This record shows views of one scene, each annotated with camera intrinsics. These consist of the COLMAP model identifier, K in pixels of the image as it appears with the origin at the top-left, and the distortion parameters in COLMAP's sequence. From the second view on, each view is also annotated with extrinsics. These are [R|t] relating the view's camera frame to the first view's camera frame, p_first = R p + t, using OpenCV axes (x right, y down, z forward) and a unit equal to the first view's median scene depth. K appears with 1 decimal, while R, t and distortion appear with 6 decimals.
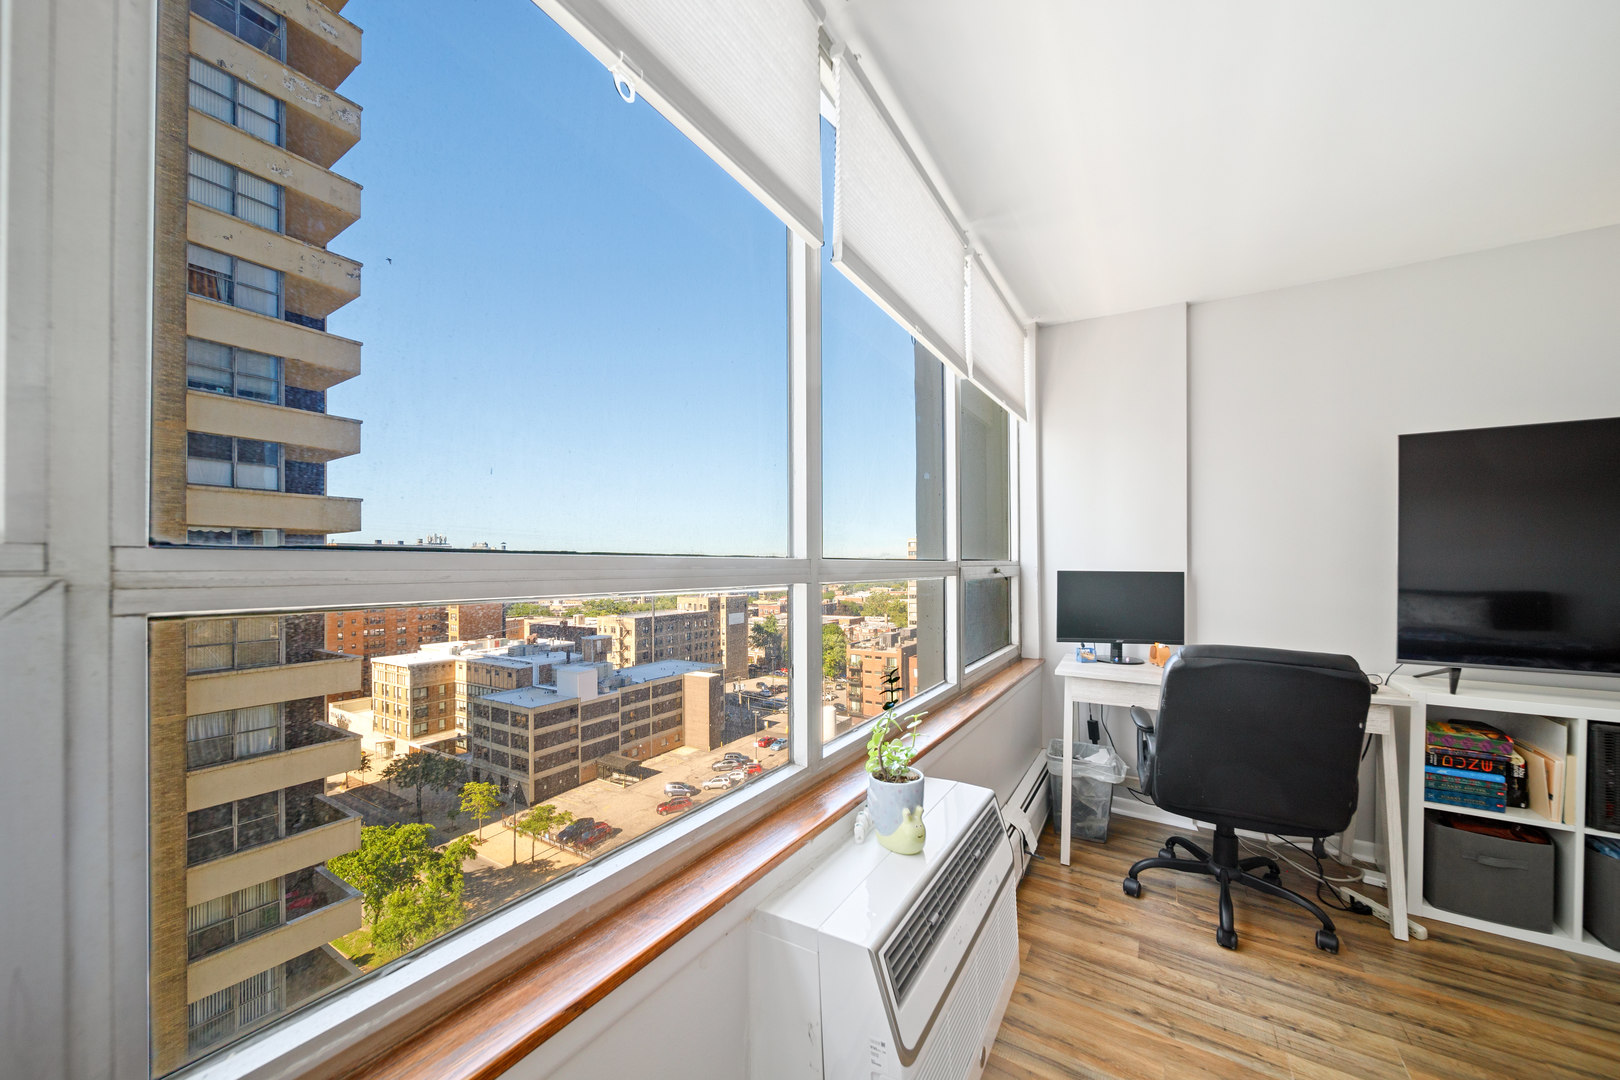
lens RADIAL K [[576.2, 0, 809.0], [0, 576.2, 557.2], [0, 0, 1]] dist [0.000542, -0.001866]
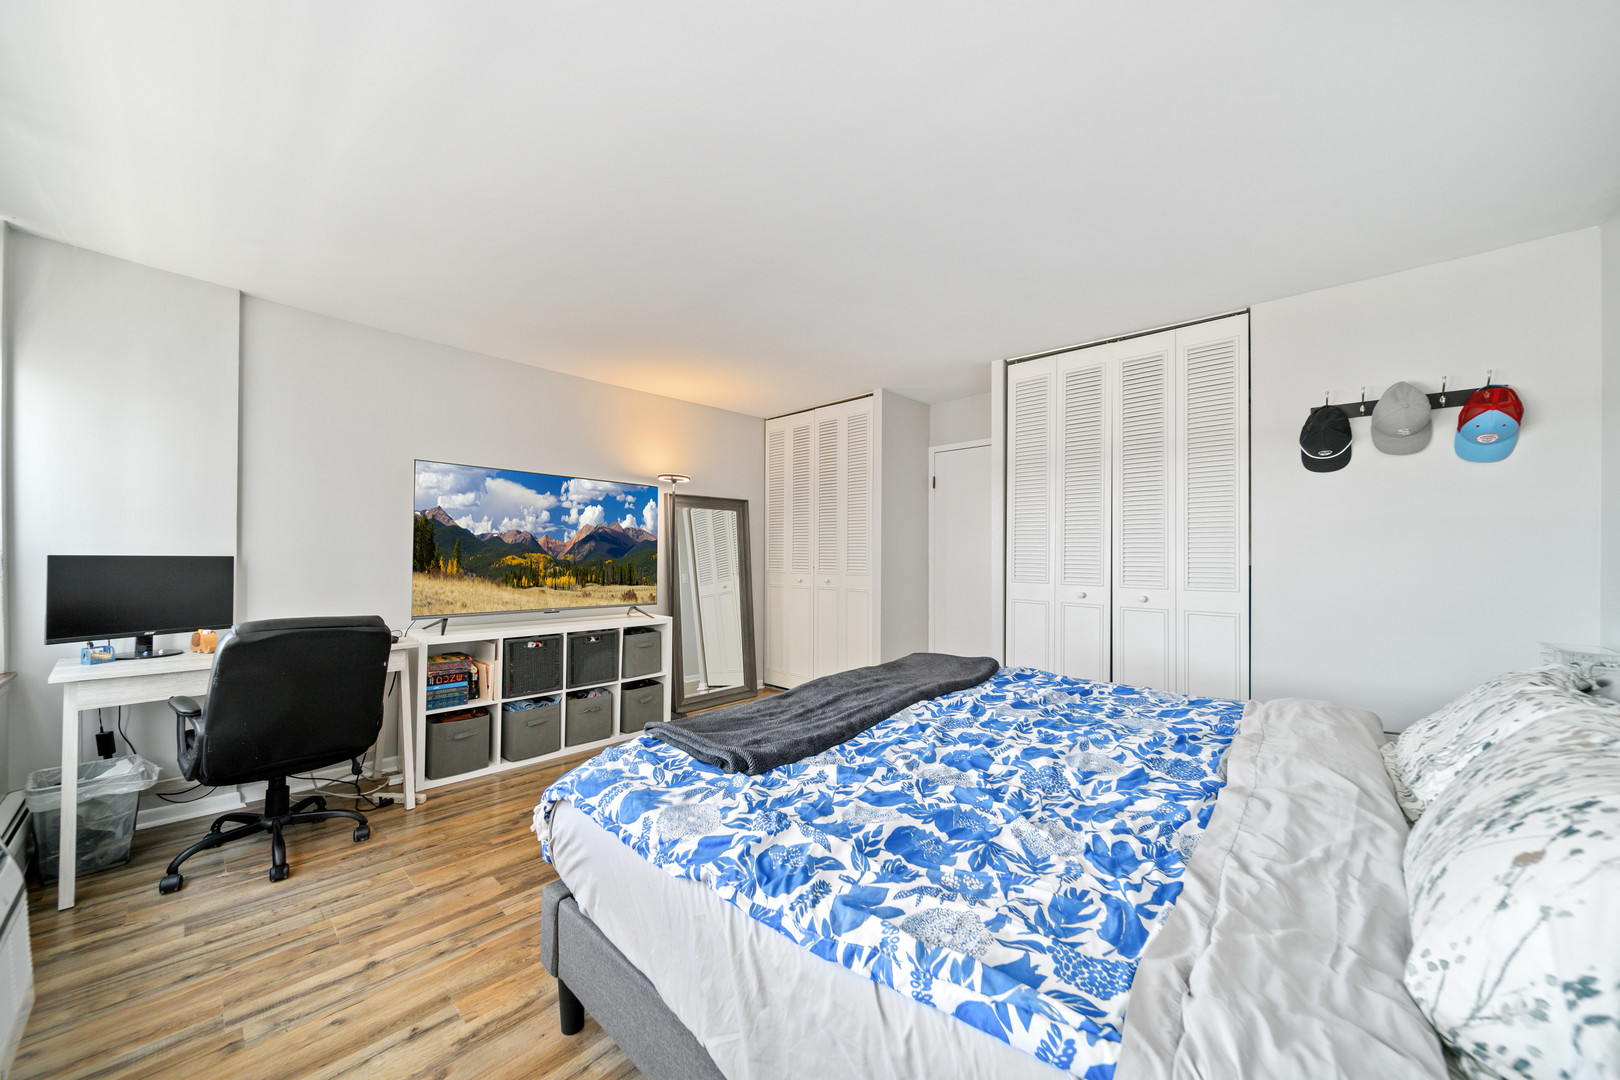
lens RADIAL K [[576.2, 0, 809.0], [0, 576.2, 557.2], [0, 0, 1]] dist [0.000542, -0.001866]
pose [[0.189895, -0.006436, 0.981783, -0.180708], [-0.021039, 0.999722, 0.010623, -0.005621], [-0.981579, -0.022673, 0.189707, -0.222943]]
